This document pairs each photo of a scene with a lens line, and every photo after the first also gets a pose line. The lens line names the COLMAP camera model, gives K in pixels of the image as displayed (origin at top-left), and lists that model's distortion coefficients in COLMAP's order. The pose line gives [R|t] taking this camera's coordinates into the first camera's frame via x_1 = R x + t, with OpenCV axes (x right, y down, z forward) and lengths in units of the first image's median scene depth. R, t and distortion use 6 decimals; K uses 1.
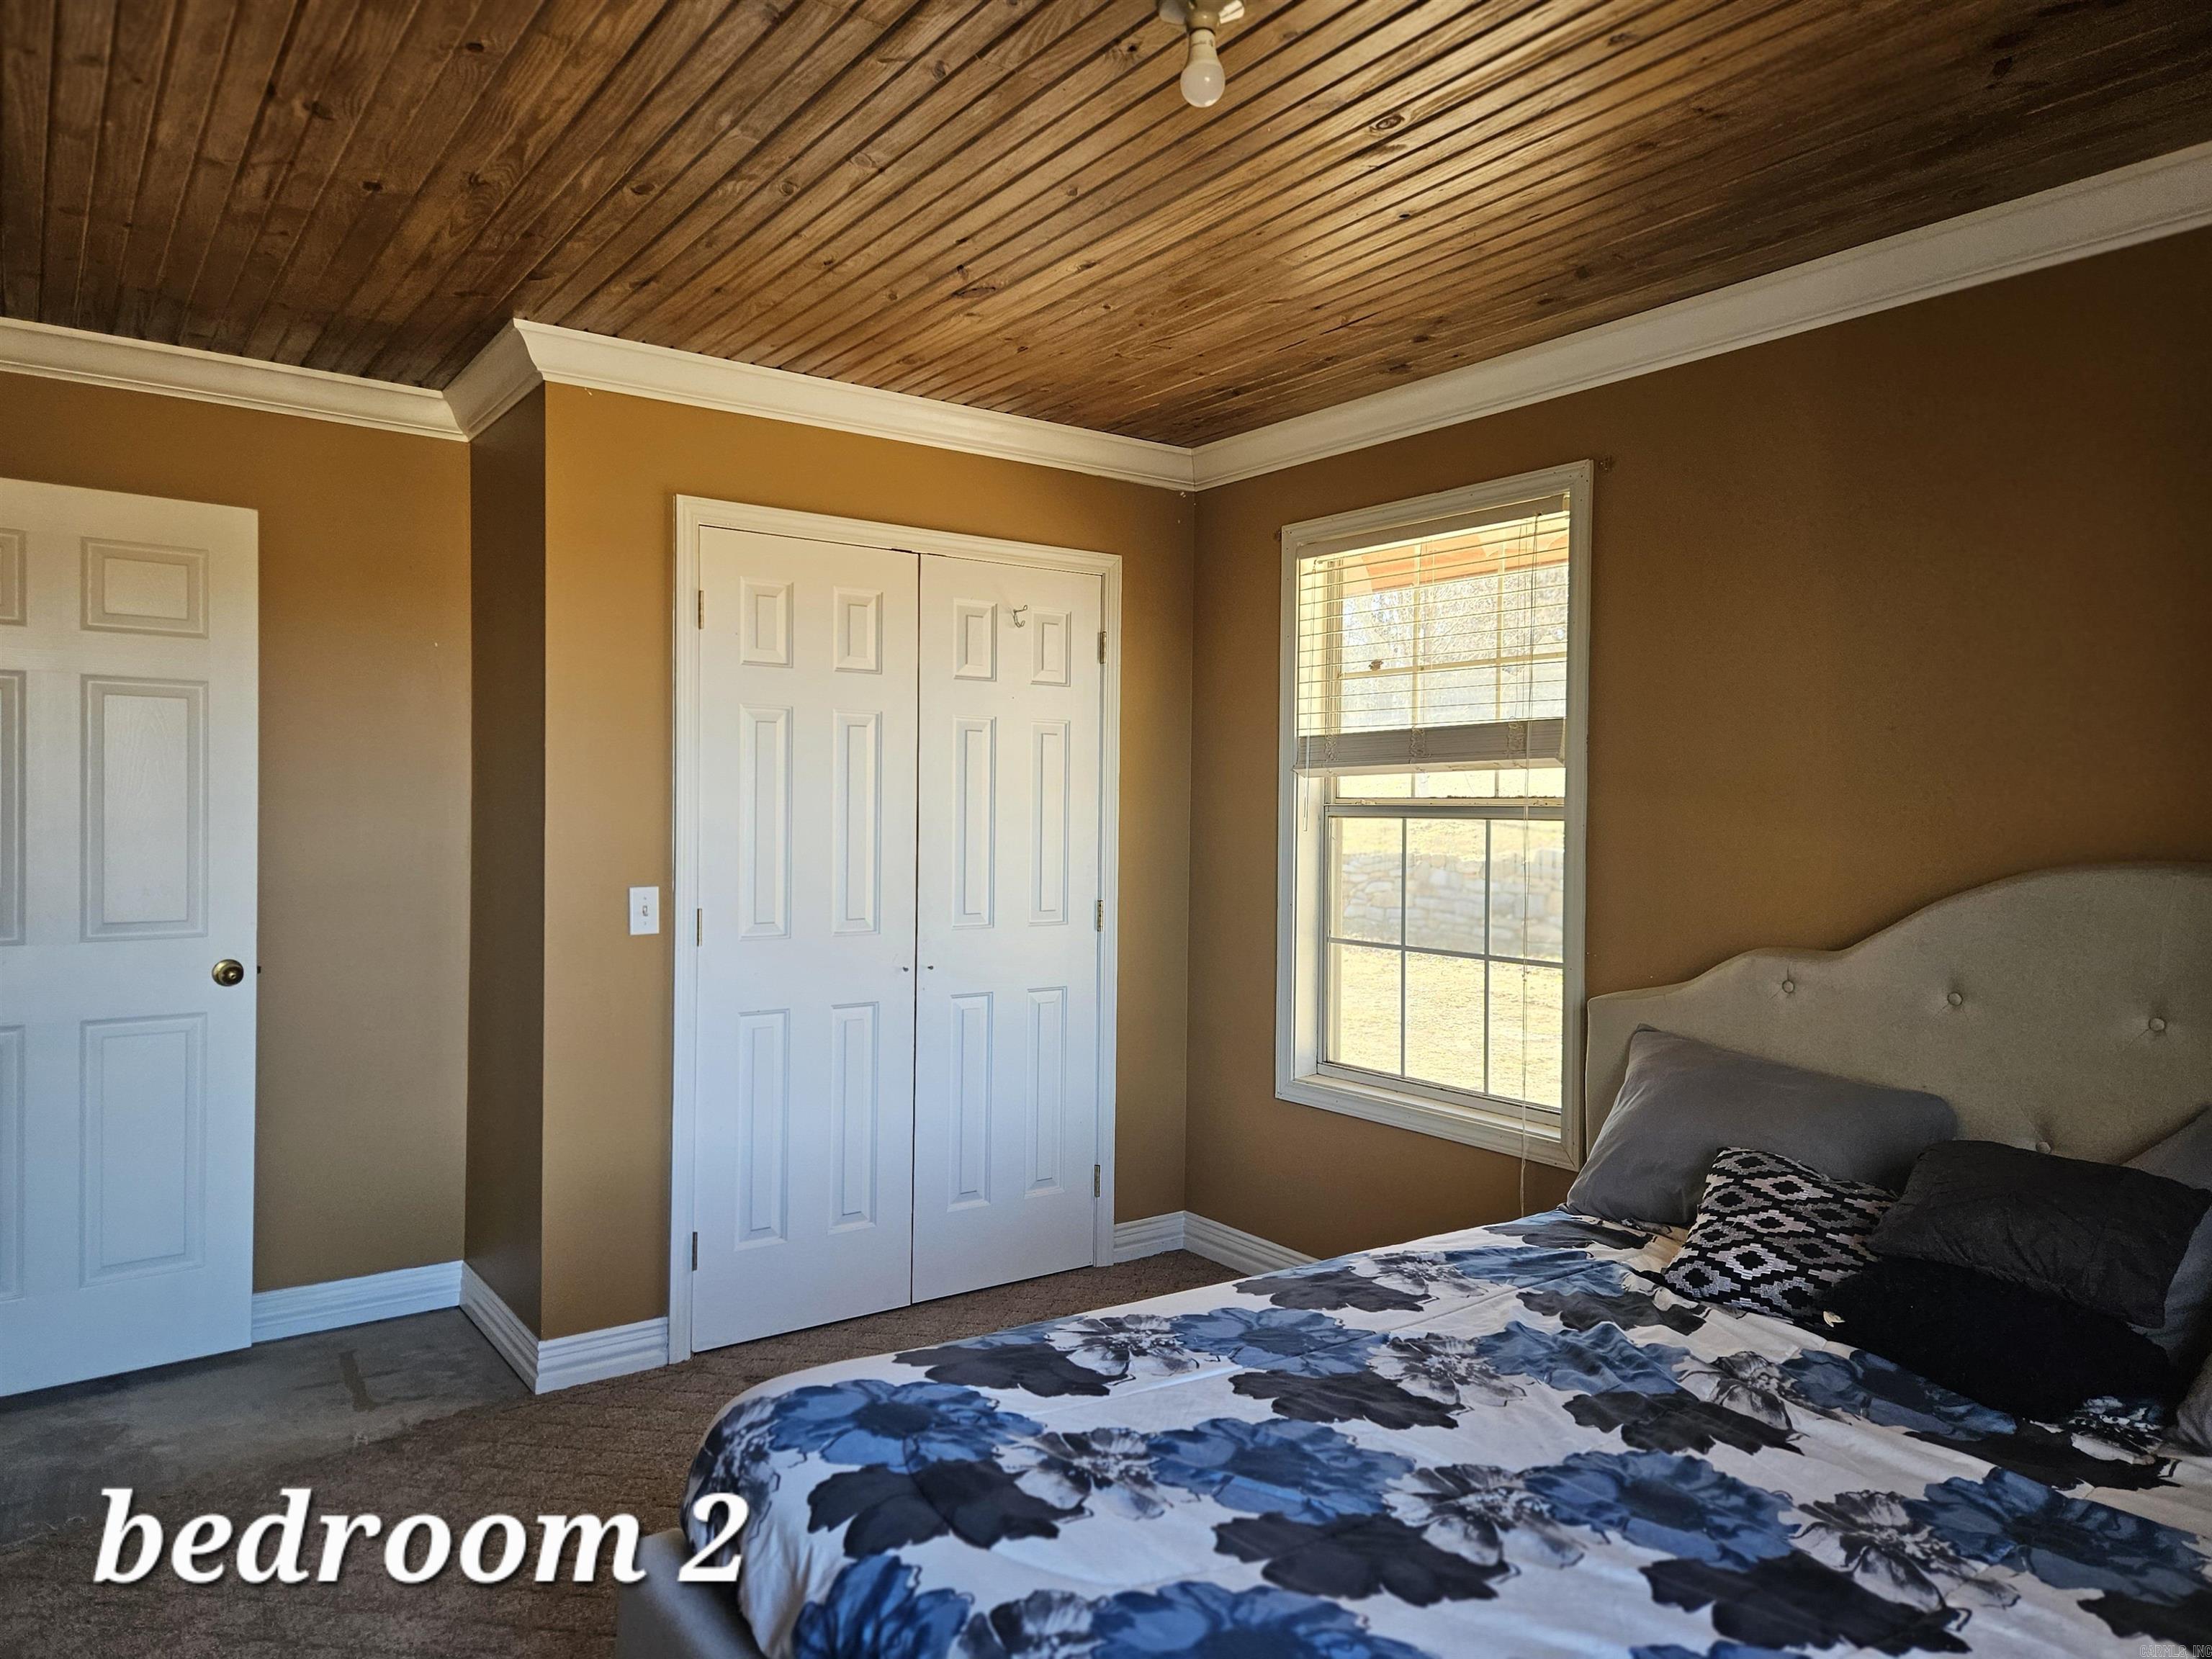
lens RADIAL K [[1486.7, 0, 1106.0], [0, 1486.7, 829.5], [0, 0, 1]] dist [0.058138, -0.025603]
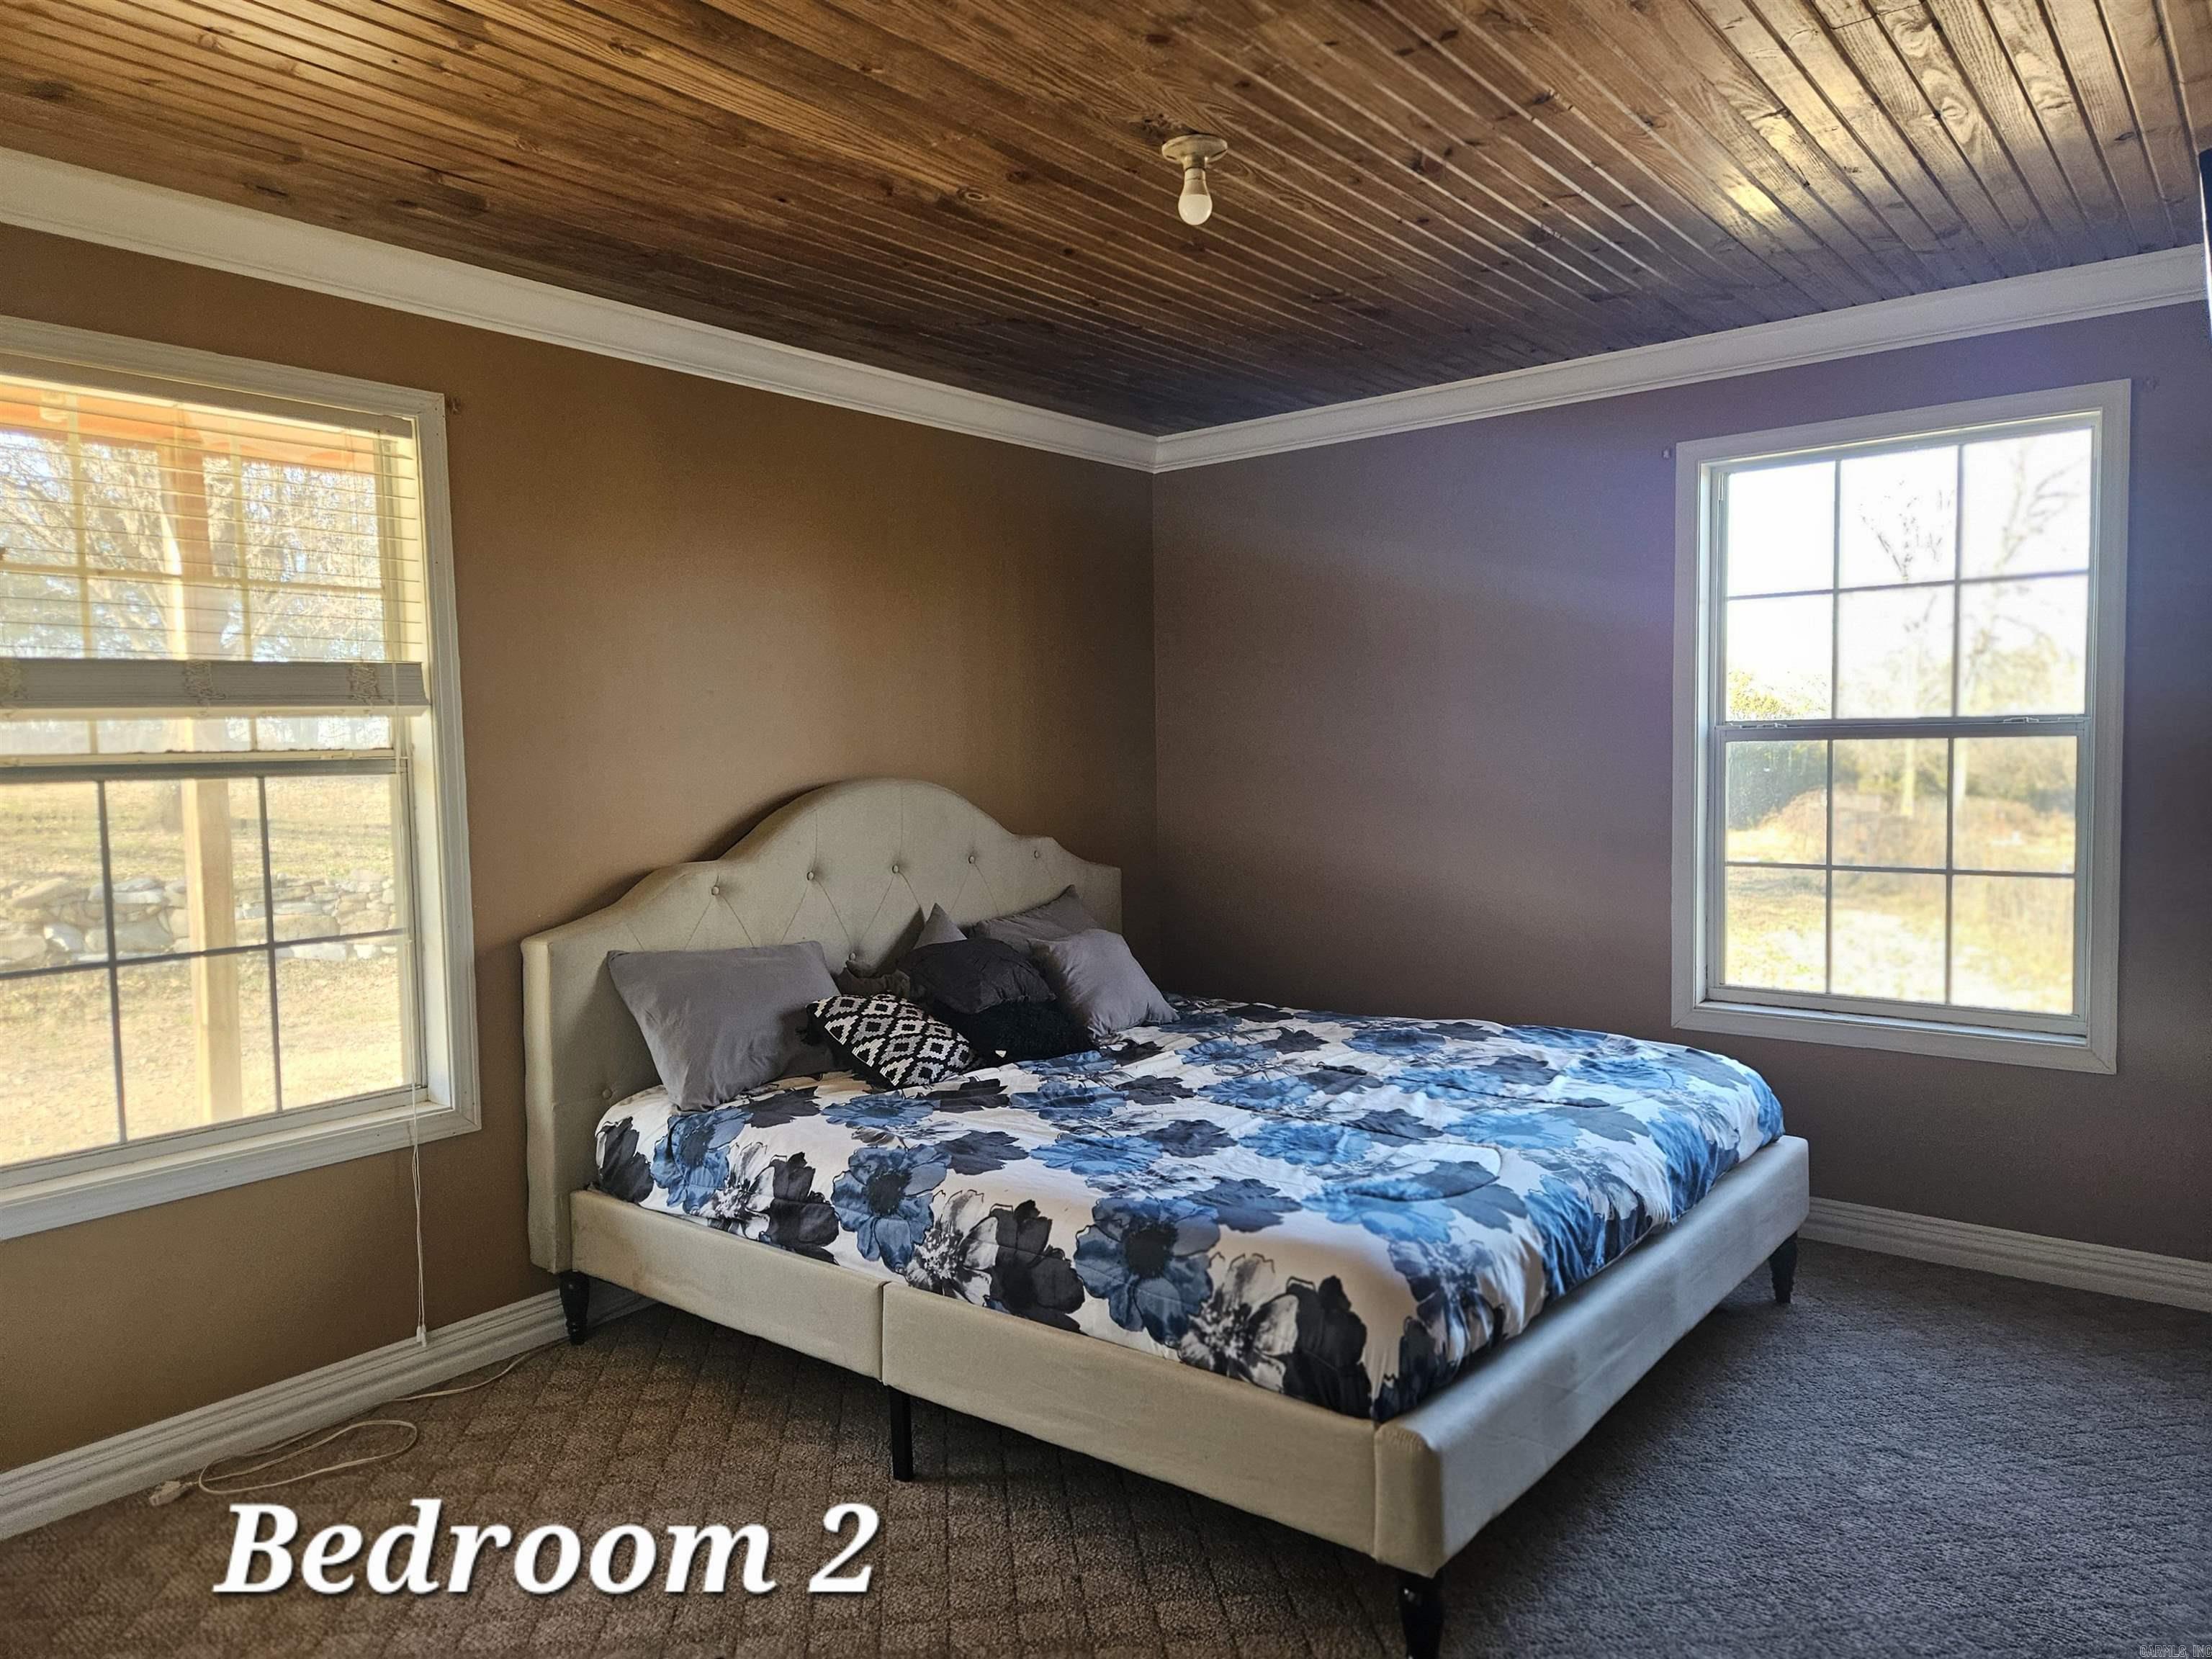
lens RADIAL K [[1486.7, 0, 1106.0], [0, 1486.7, 829.5], [0, 0, 1]] dist [0.058138, -0.025603]
pose [[-0.268049, -0.064879, 0.961218, -1.007779], [0.032843, 0.996535, 0.076422, -0.040142], [-0.962845, 0.052054, -0.264990, 1.184238]]
